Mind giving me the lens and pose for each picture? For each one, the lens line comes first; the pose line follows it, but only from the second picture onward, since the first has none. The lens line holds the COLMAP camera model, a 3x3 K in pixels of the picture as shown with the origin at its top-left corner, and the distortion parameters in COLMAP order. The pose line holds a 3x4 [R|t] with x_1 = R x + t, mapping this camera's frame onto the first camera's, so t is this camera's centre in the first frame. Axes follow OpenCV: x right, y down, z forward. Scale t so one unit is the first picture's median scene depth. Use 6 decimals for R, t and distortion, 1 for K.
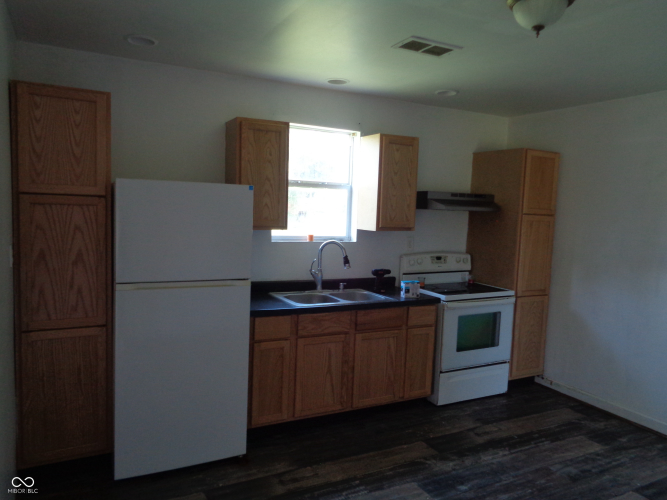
lens RADIAL K [[507.7, 0, 330.7], [0, 507.7, 242.9], [0, 0, 1]] dist [0.008533, 0.022829]
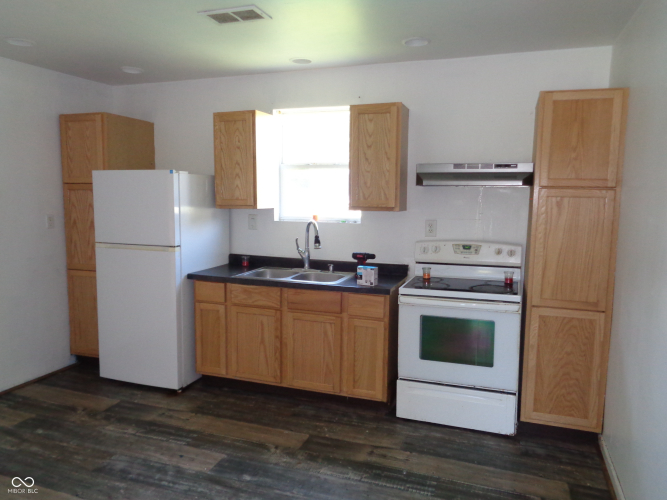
lens RADIAL K [[505.3, 0, 330.1], [0, 505.3, 243.3], [0, 0, 1]] dist [0.019710, -0.021114]
pose [[0.669737, 0.043645, -0.741314, 0.812473], [-0.037383, 0.998987, 0.025042, 0.015116], [0.741656, 0.010941, 0.670691, 0.377229]]
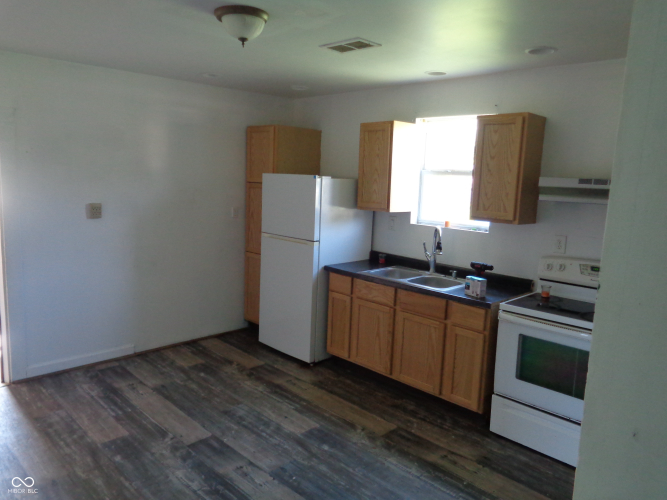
lens RADIAL K [[505.3, 0, 330.7], [0, 505.3, 241.7], [0, 0, 1]] dist [0.019710, -0.021114]
pose [[0.284726, 0.100789, -0.953296, 0.982998], [-0.099340, 0.992205, 0.075232, -0.031614], [0.953448, 0.073280, 0.292519, 0.517219]]
